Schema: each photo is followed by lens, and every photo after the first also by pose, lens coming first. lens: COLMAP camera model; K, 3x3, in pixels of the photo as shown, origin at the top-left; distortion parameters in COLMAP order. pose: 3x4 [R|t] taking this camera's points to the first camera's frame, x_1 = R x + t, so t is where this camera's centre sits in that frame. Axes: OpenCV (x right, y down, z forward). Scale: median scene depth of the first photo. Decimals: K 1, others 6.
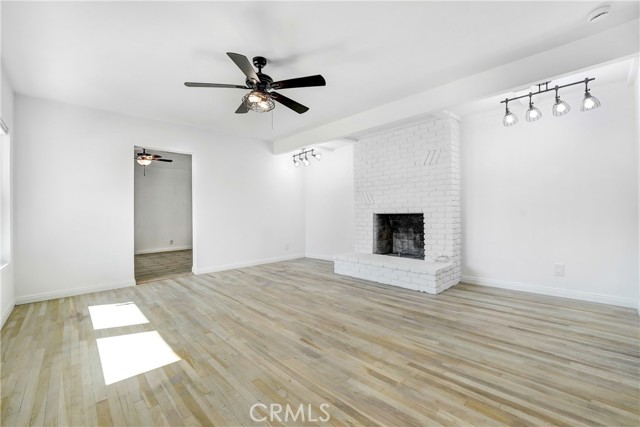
lens RADIAL K [[265.8, 0, 323.7], [0, 265.8, 215.6], [0, 0, 1]] dist [-0.002264, 0.000052]
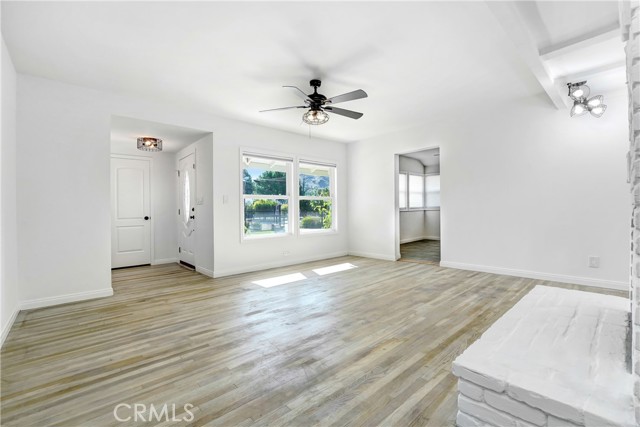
lens RADIAL K [[277.1, 0, 323.3], [0, 277.1, 210.6], [0, 0, 1]] dist [-0.000512, -0.000135]
pose [[-0.022501, 0.011195, -0.999684, 0.919147], [0.019035, 0.999761, 0.010767, -0.011260], [0.999566, -0.018786, -0.022709, 0.946431]]
